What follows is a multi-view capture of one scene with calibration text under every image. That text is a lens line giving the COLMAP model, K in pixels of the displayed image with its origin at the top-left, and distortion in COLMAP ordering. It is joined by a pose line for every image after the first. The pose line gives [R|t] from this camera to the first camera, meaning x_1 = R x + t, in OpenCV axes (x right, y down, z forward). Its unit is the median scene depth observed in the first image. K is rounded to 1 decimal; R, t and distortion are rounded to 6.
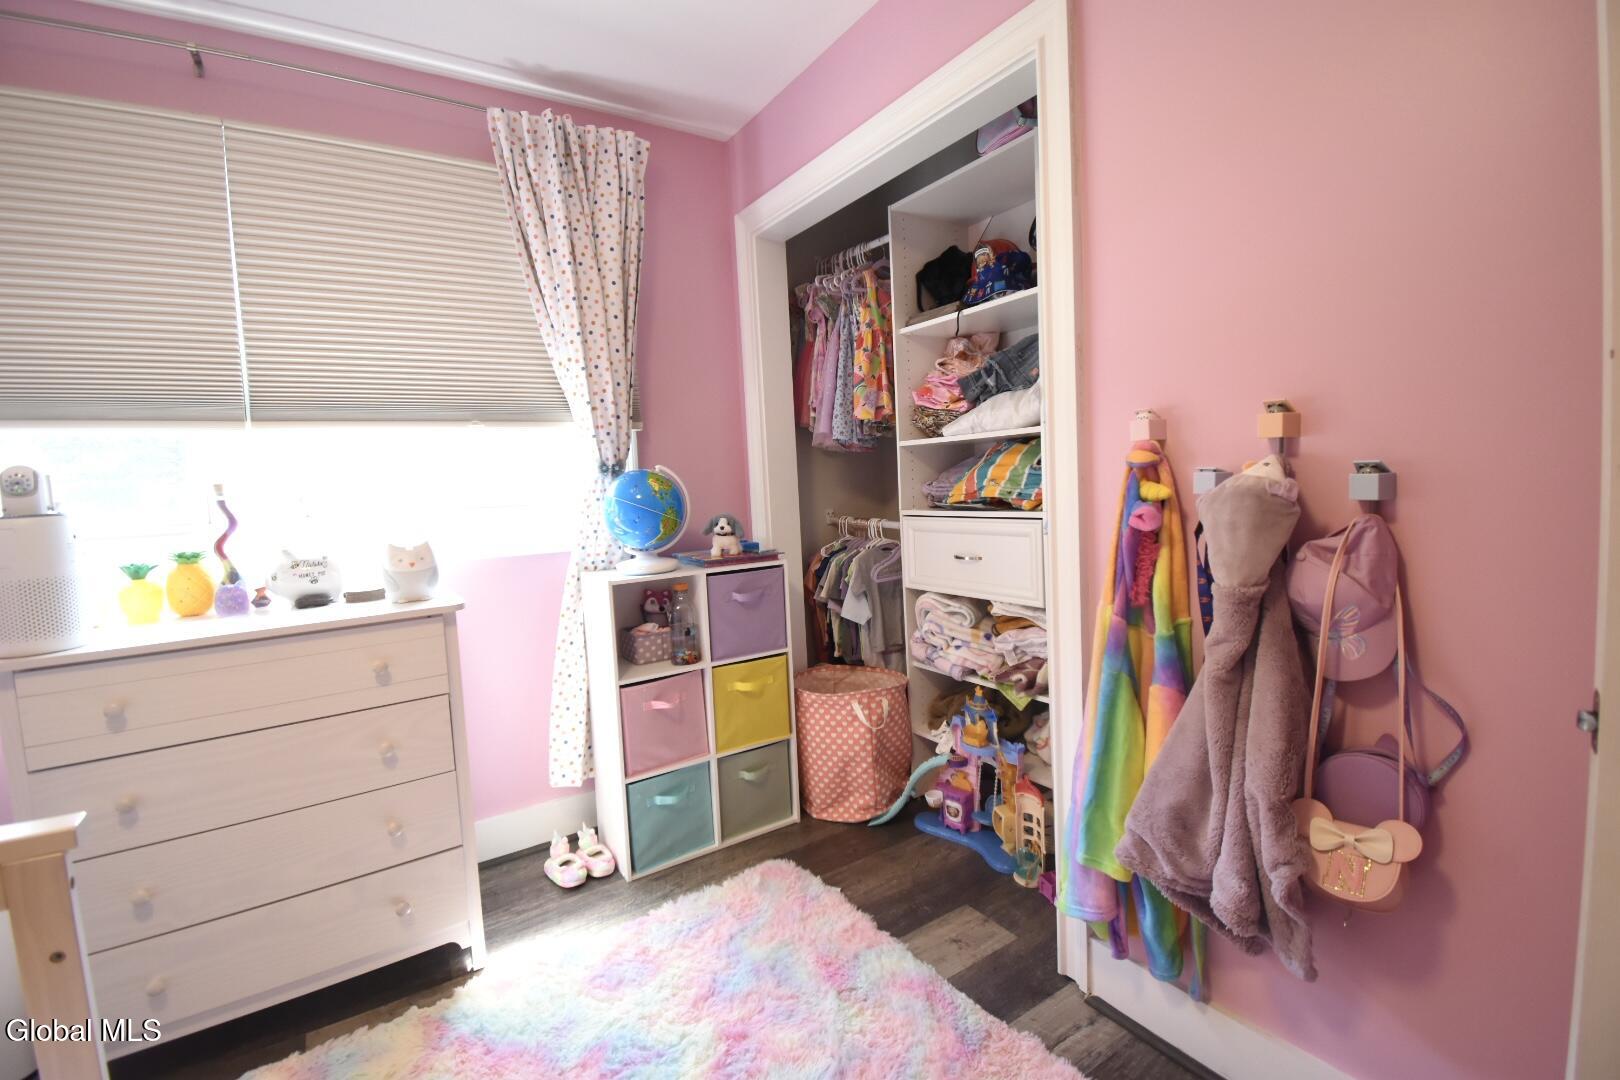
lens RADIAL K [[717.5, 0, 805.3], [0, 717.5, 527.6], [0, 0, 1]] dist [0.016130, -0.023235]
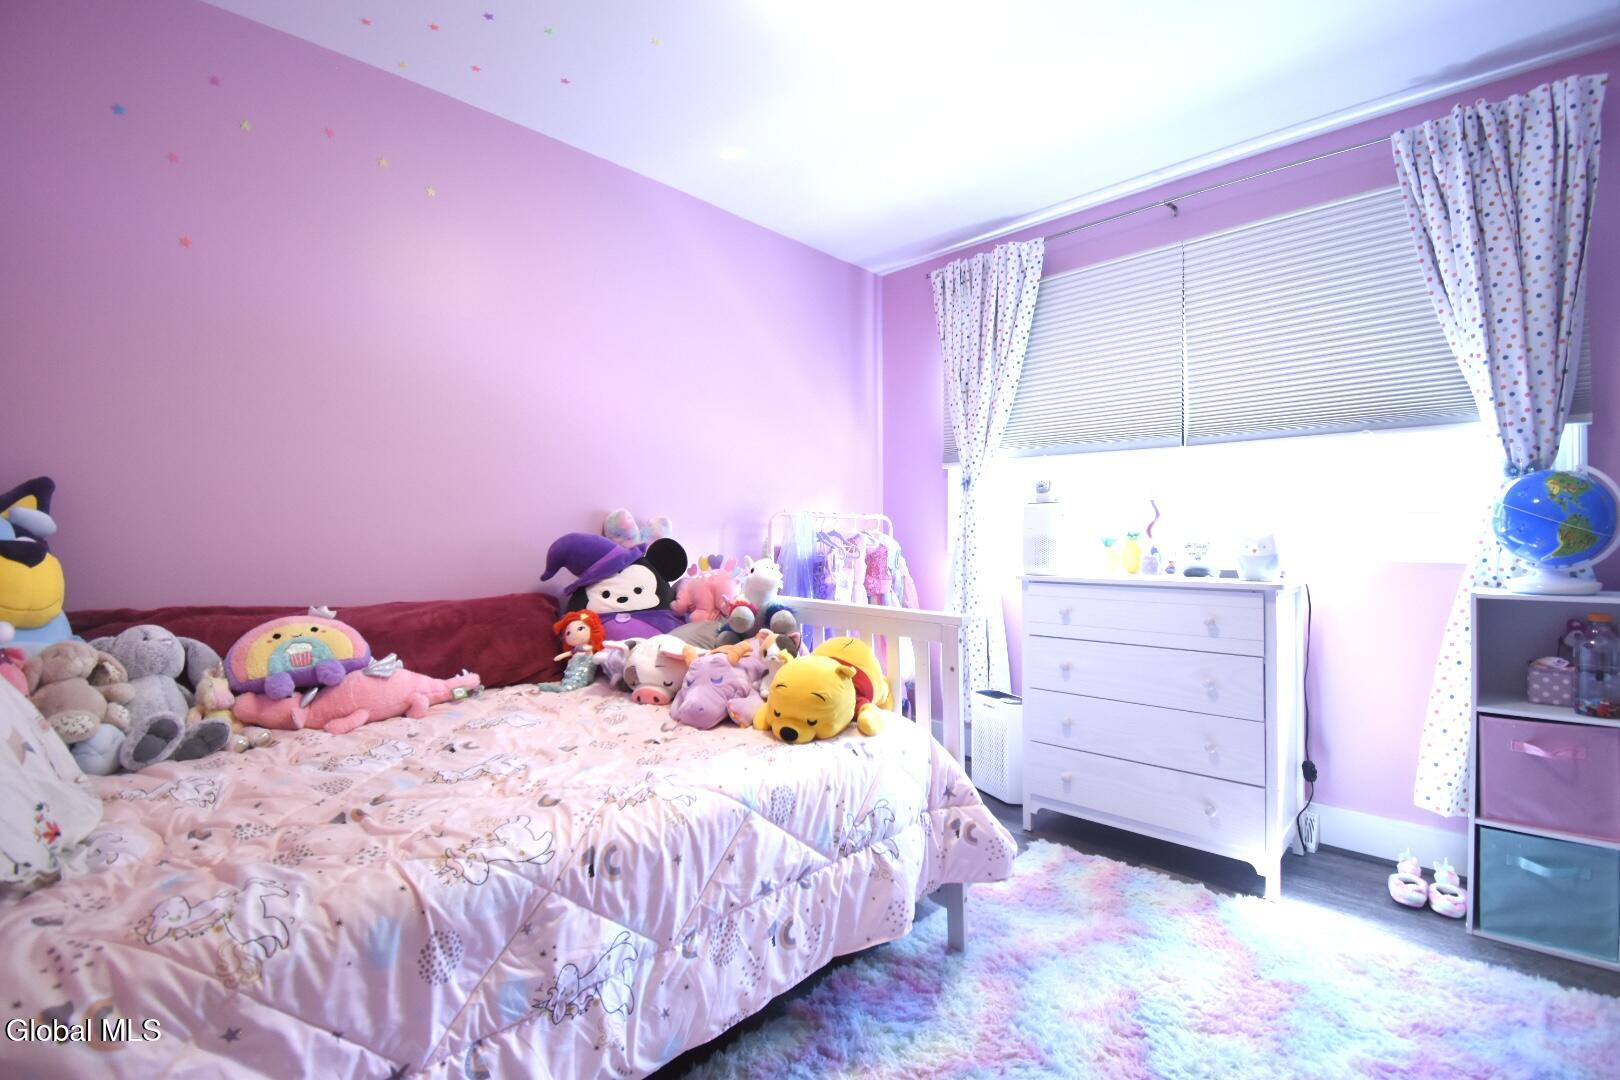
lens RADIAL K [[717.5, 0, 805.3], [0, 717.5, 527.6], [0, 0, 1]] dist [0.016130, -0.023235]
pose [[0.196713, 0.034070, -0.979869, 0.420211], [-0.079301, 0.996675, 0.018734, 0.040121], [0.977249, 0.074019, 0.198761, -0.009791]]
